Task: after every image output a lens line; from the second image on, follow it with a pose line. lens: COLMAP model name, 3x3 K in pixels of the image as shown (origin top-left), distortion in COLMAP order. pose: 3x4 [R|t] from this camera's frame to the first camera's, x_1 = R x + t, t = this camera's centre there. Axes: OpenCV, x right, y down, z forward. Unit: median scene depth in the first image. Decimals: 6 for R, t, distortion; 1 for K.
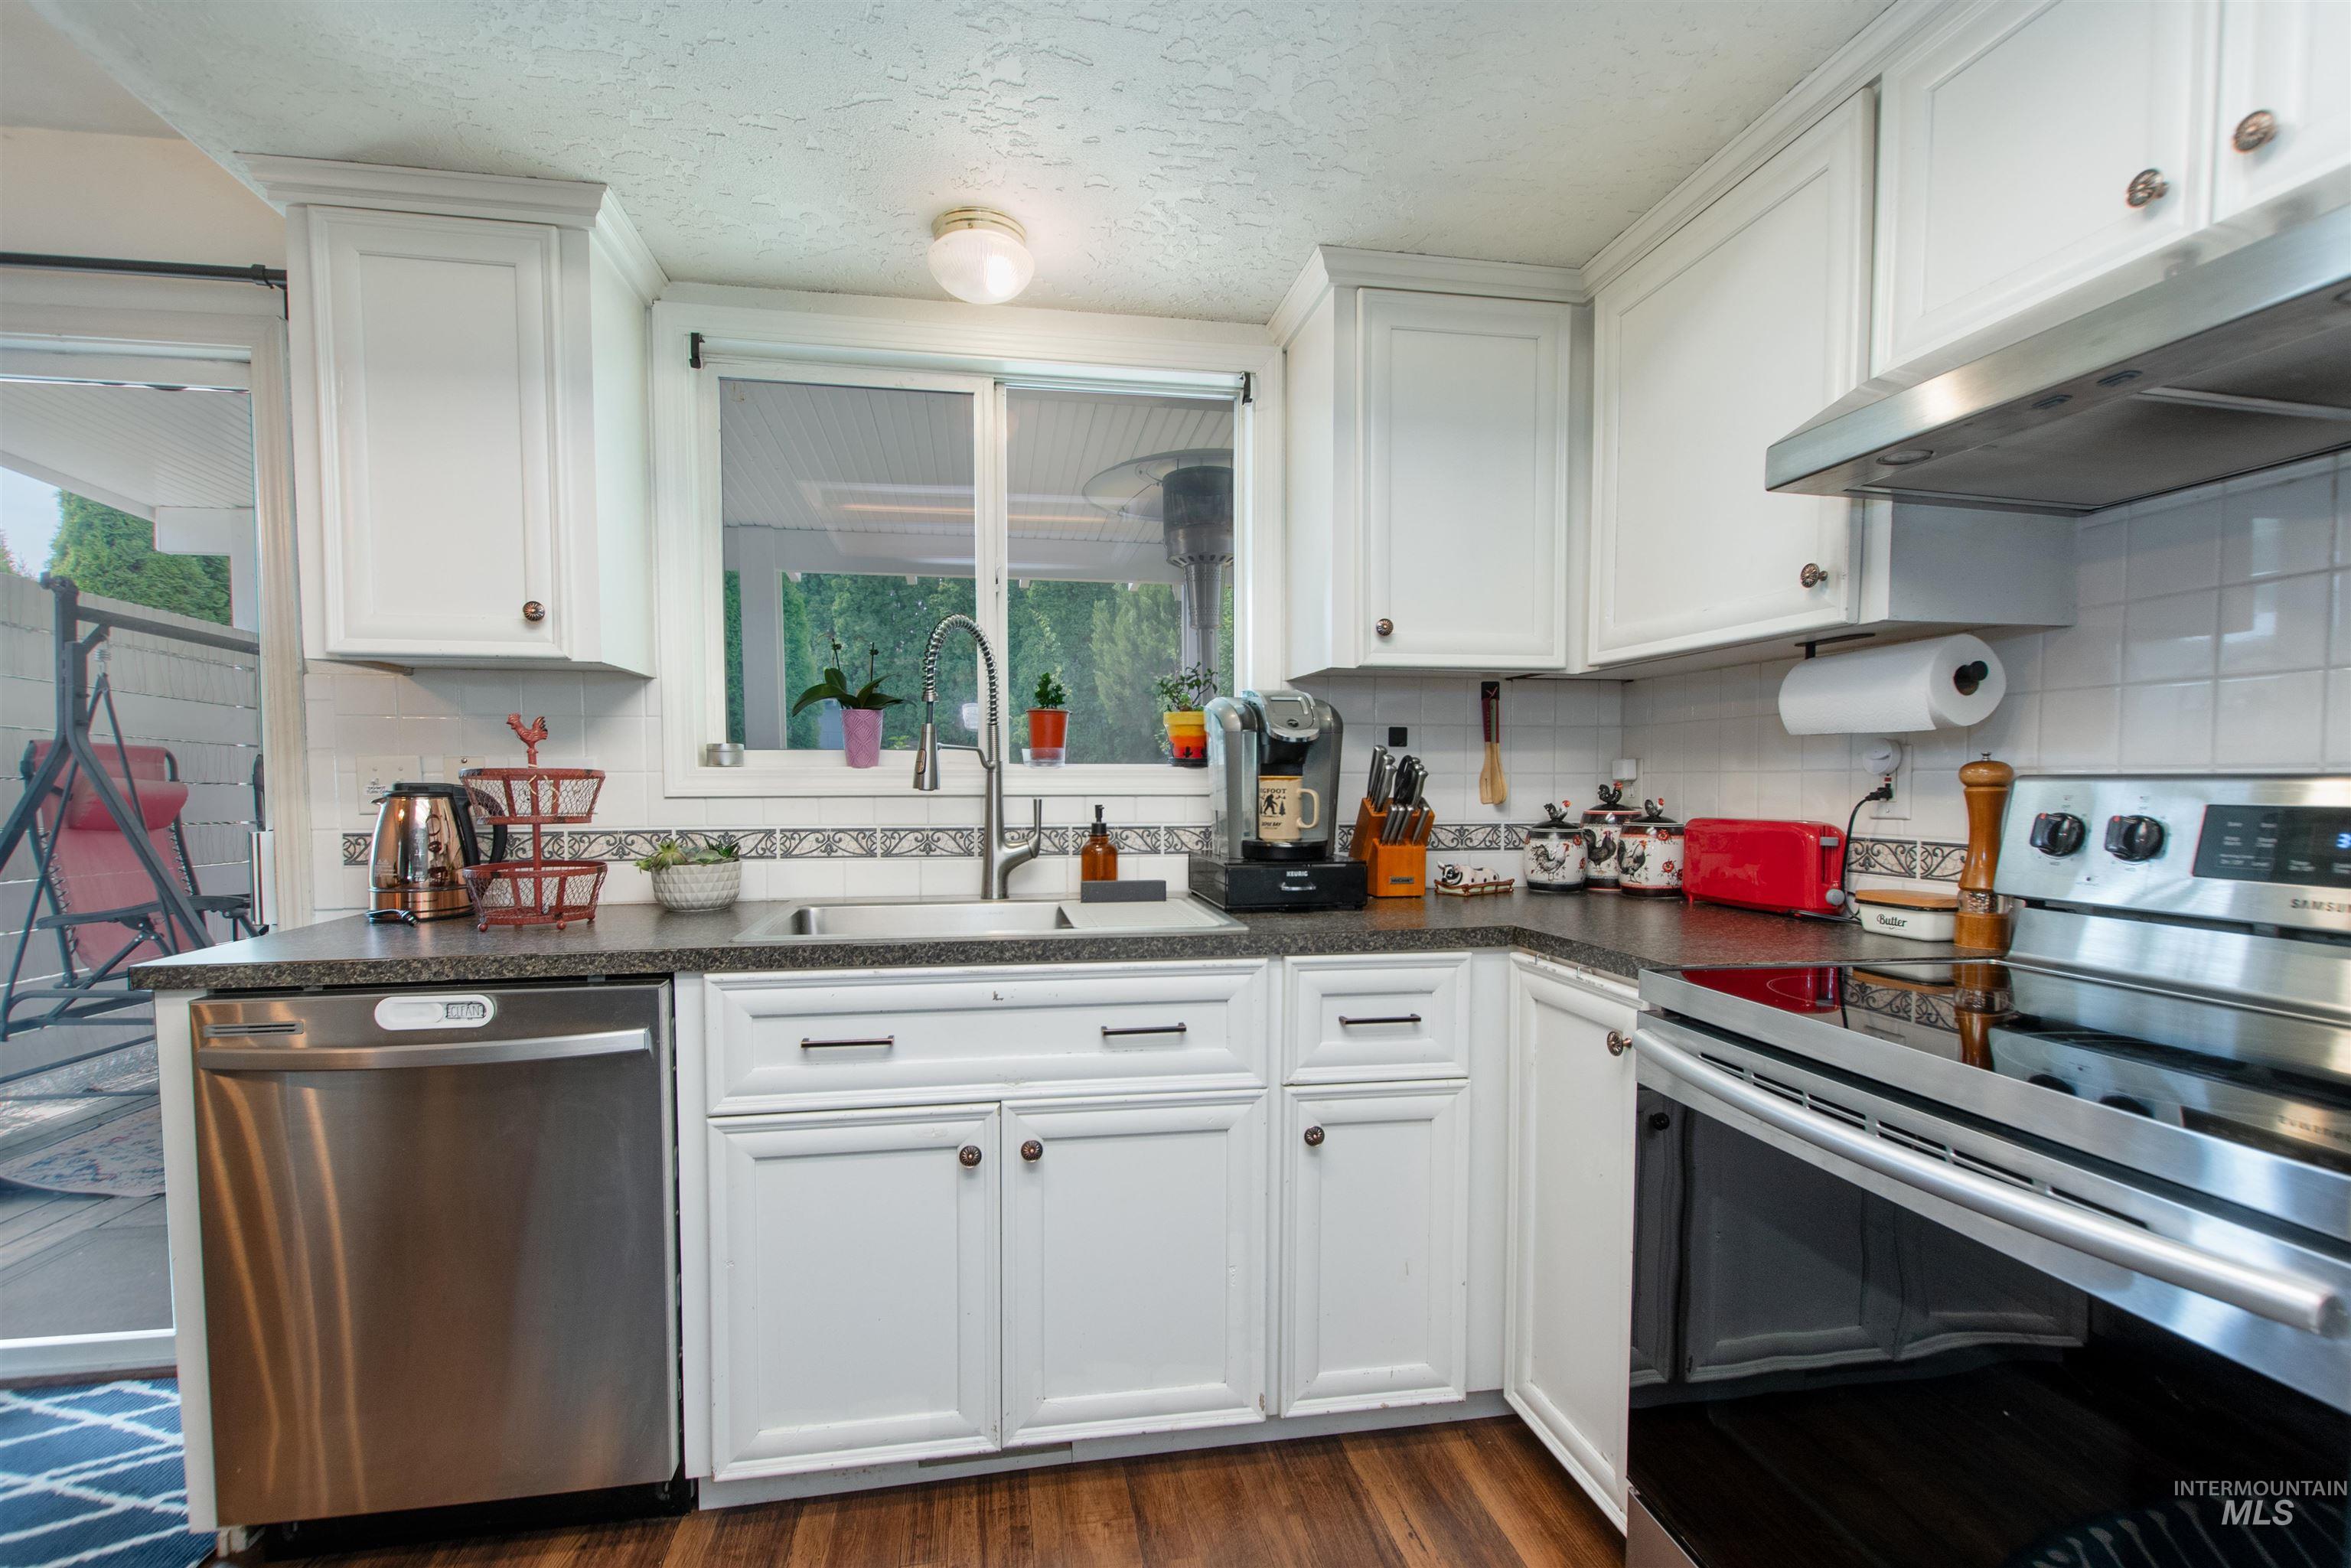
lens RADIAL K [[1055.3, 0, 1132.3], [0, 1055.3, 830.7], [0, 0, 1]] dist [0.008331, 0.000305]
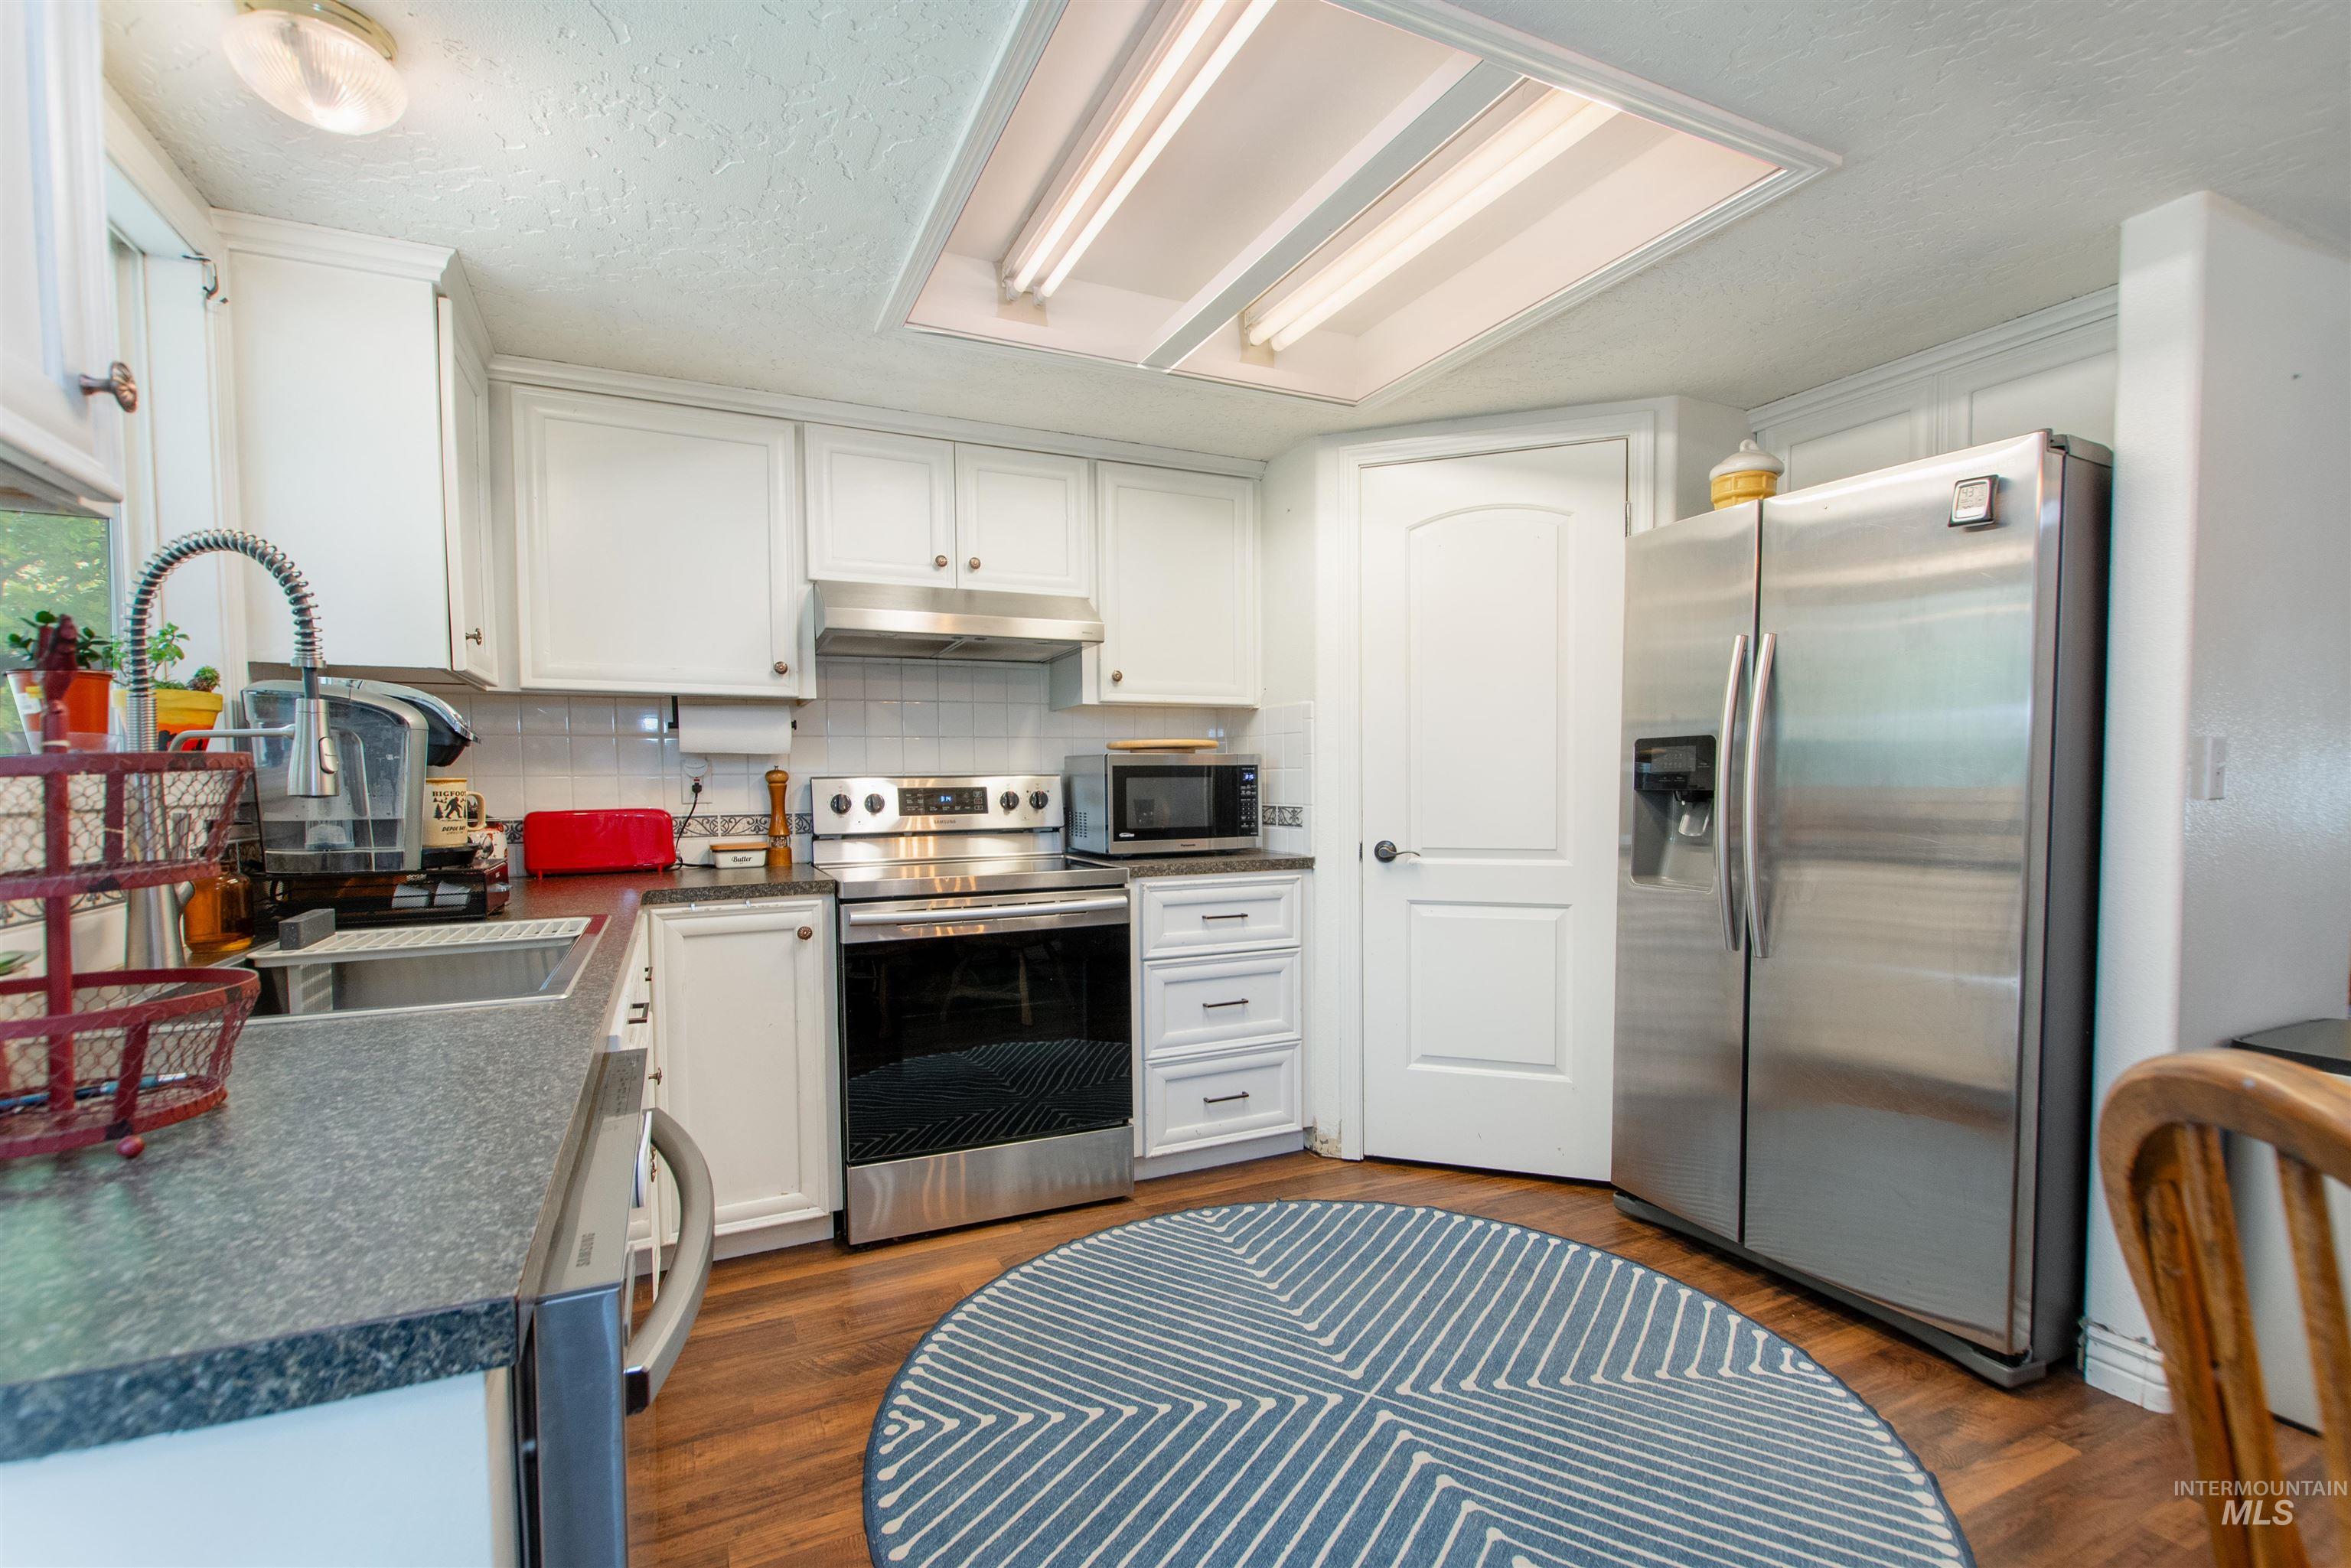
lens RADIAL K [[1055.3, 0, 1132.3], [0, 1055.3, 830.7], [0, 0, 1]] dist [0.008331, 0.000305]
pose [[-0.280426, -0.044107, 0.958862, -1.067795], [0.056461, 0.996456, 0.062349, -0.032811], [-0.958214, 0.071623, -0.276941, 0.781217]]
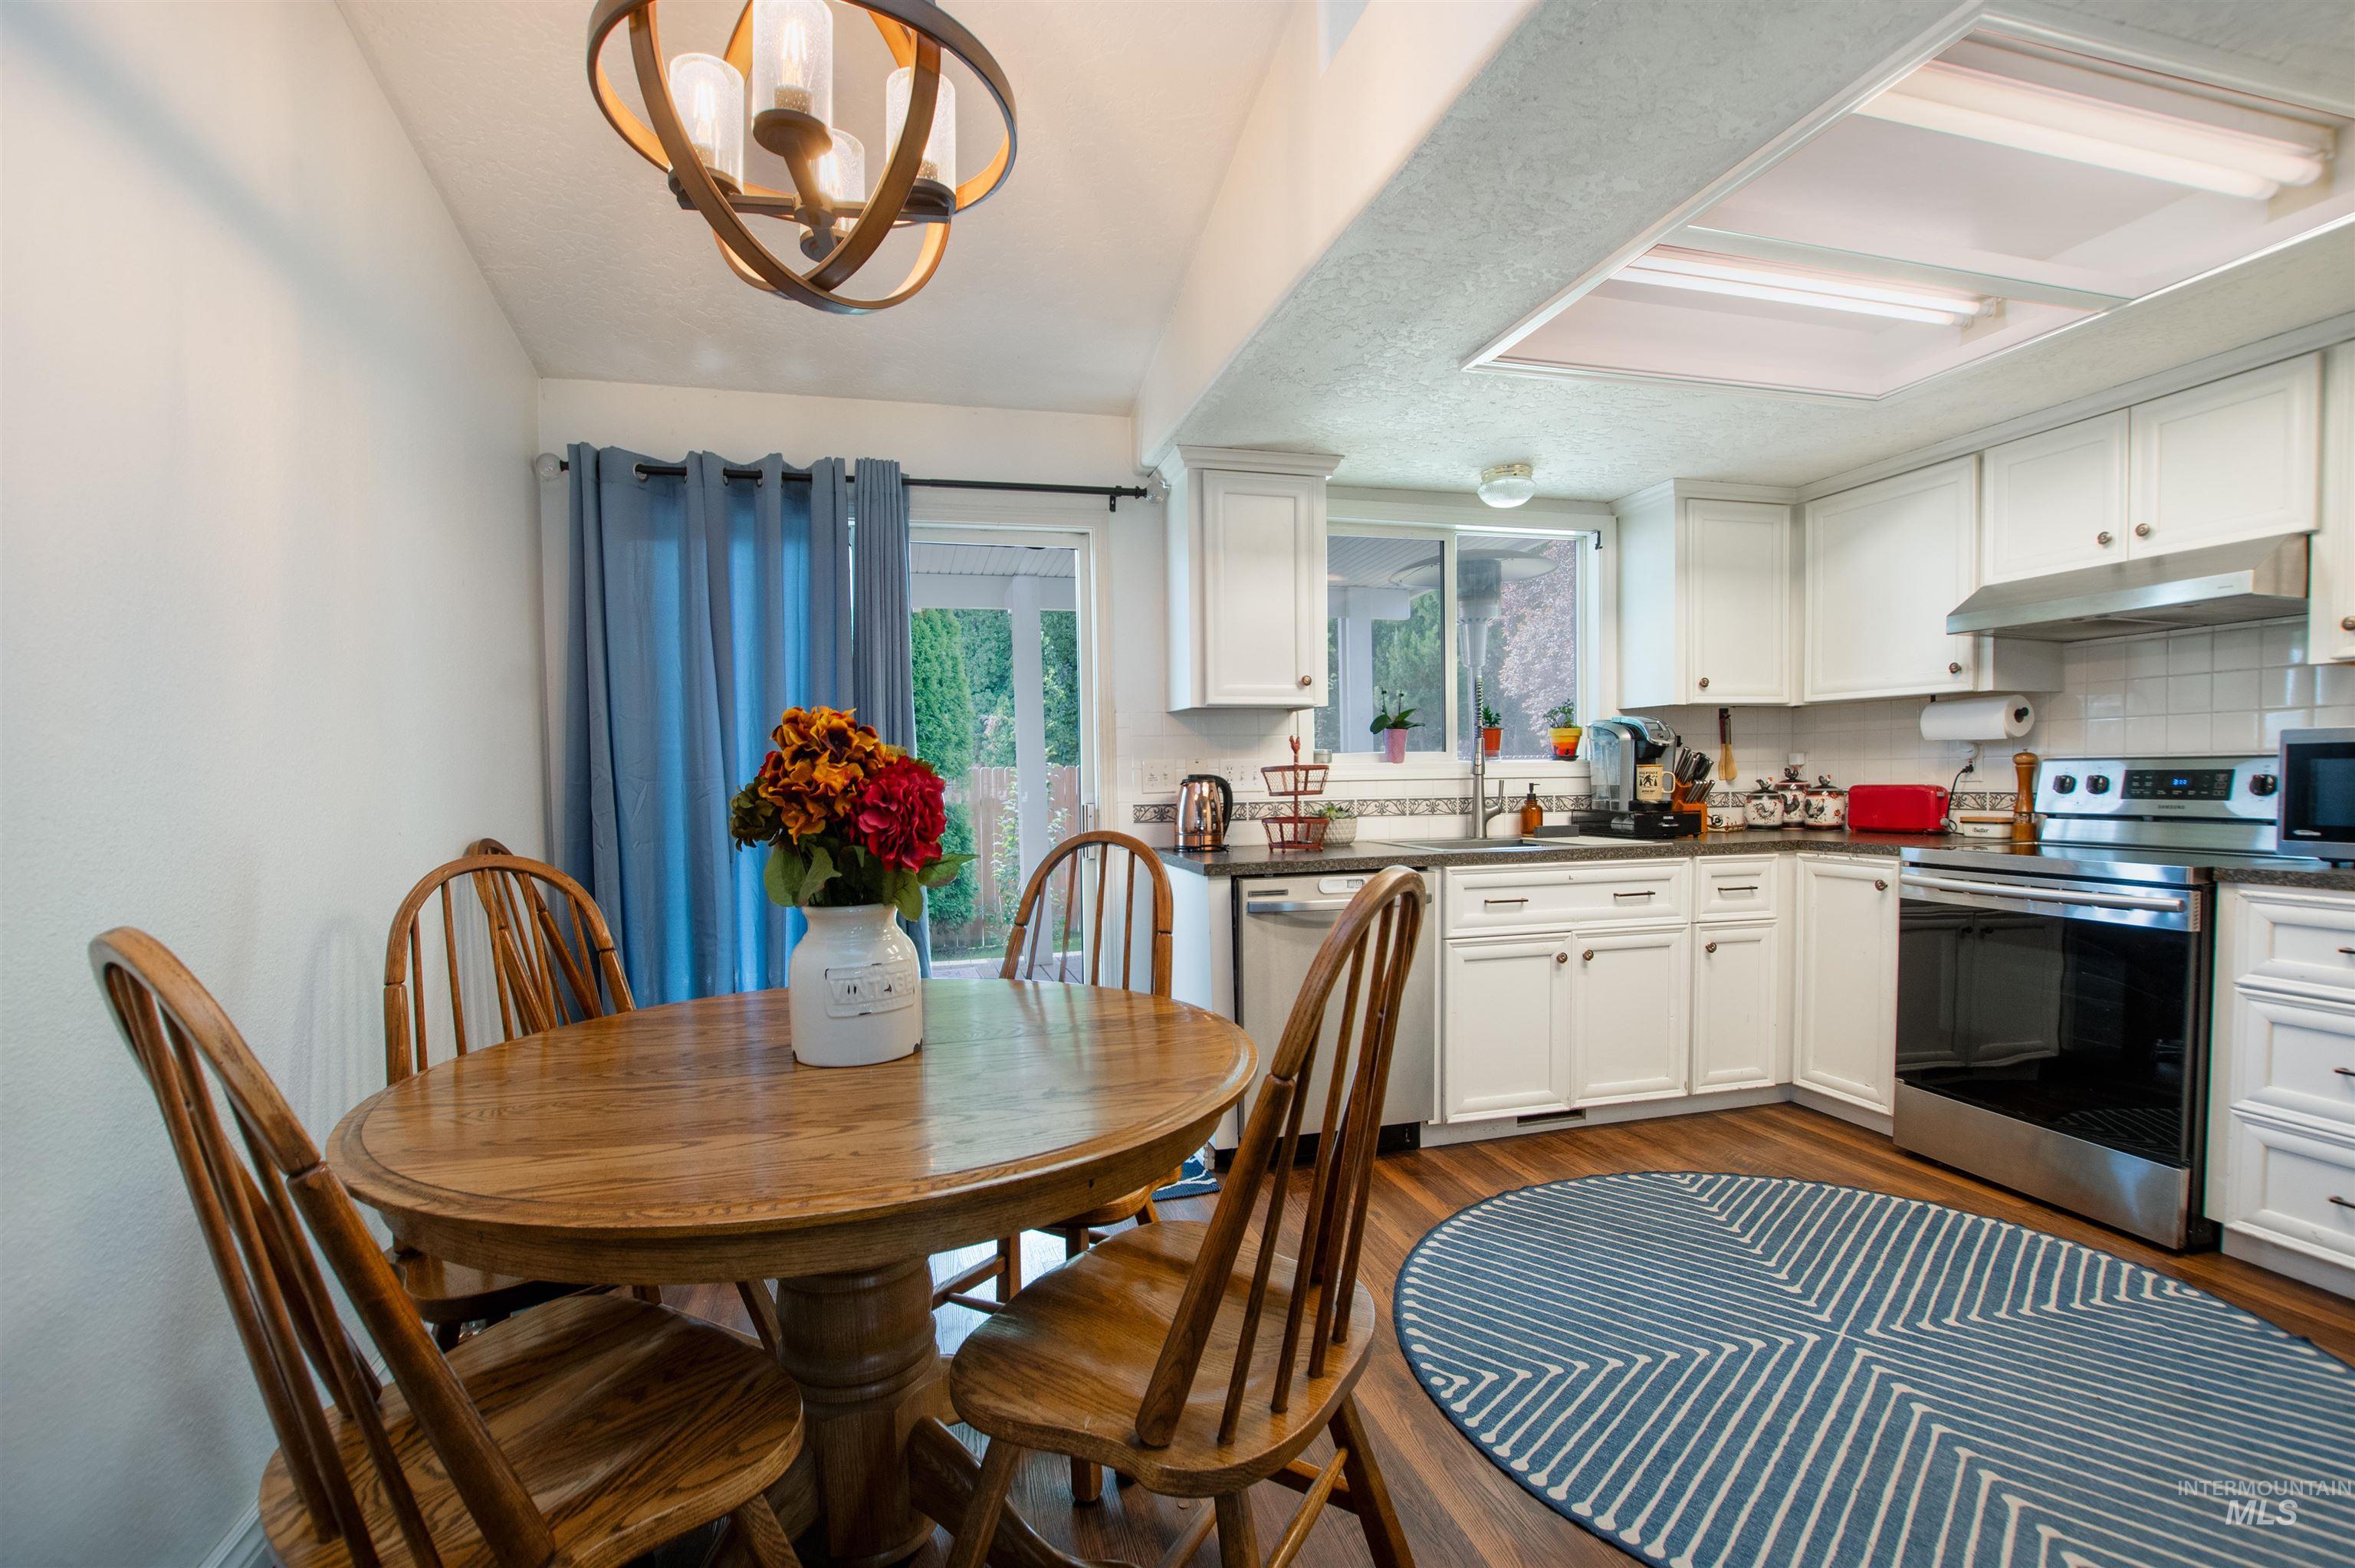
lens RADIAL K [[1070.2, 0, 1173.6], [0, 1070.2, 825.2], [0, 0, 1]] dist [0.000425, -0.001348]
pose [[0.993666, -0.018983, 0.110758, -0.984818], [0.019323, 0.999811, -0.001994, 0.044735], [-0.110699, 0.004122, 0.993845, -0.823145]]
